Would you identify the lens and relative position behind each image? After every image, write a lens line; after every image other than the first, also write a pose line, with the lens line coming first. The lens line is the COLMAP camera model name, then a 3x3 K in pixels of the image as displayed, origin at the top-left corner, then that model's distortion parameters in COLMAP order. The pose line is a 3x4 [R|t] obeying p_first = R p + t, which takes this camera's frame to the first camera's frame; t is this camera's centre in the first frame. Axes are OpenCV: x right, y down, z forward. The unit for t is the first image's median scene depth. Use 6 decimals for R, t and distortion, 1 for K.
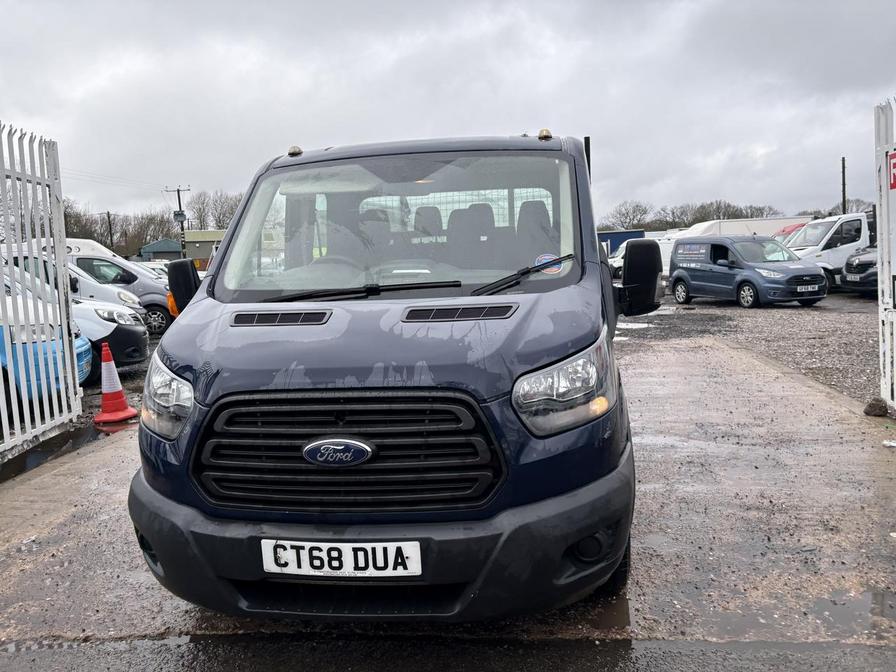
lens RADIAL K [[680.6, 0, 448.1], [0, 680.6, 332.3], [0, 0, 1]] dist [0.044652, -0.028365]
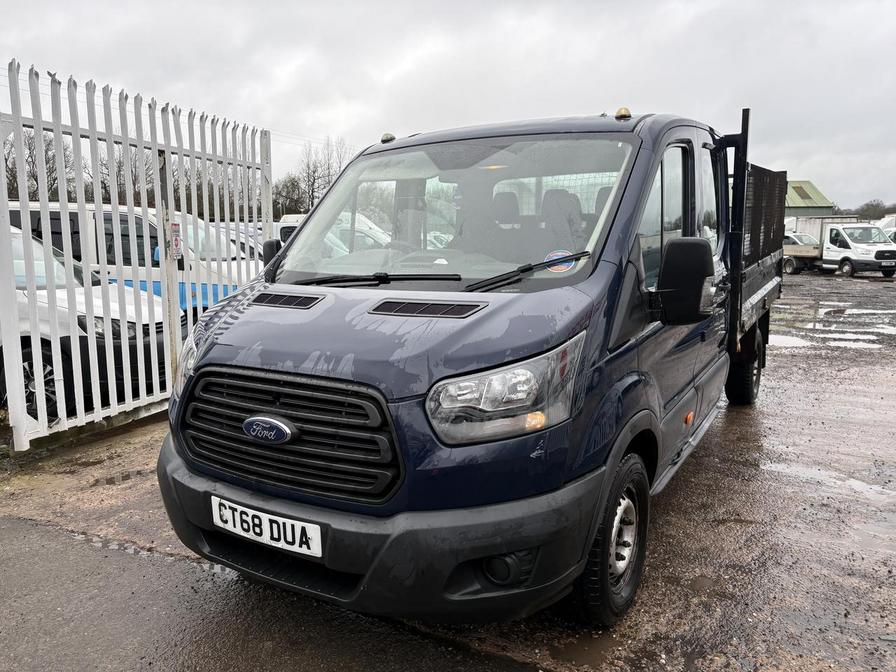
lens RADIAL K [[680.6, 0, 444.8], [0, 680.6, 336.7], [0, 0, 1]] dist [0.044652, -0.028365]
pose [[0.912972, 0.094179, -0.397003, 0.497052], [-0.075739, 0.995204, 0.061914, -0.057628], [0.400930, -0.026457, 0.915726, 0.122778]]
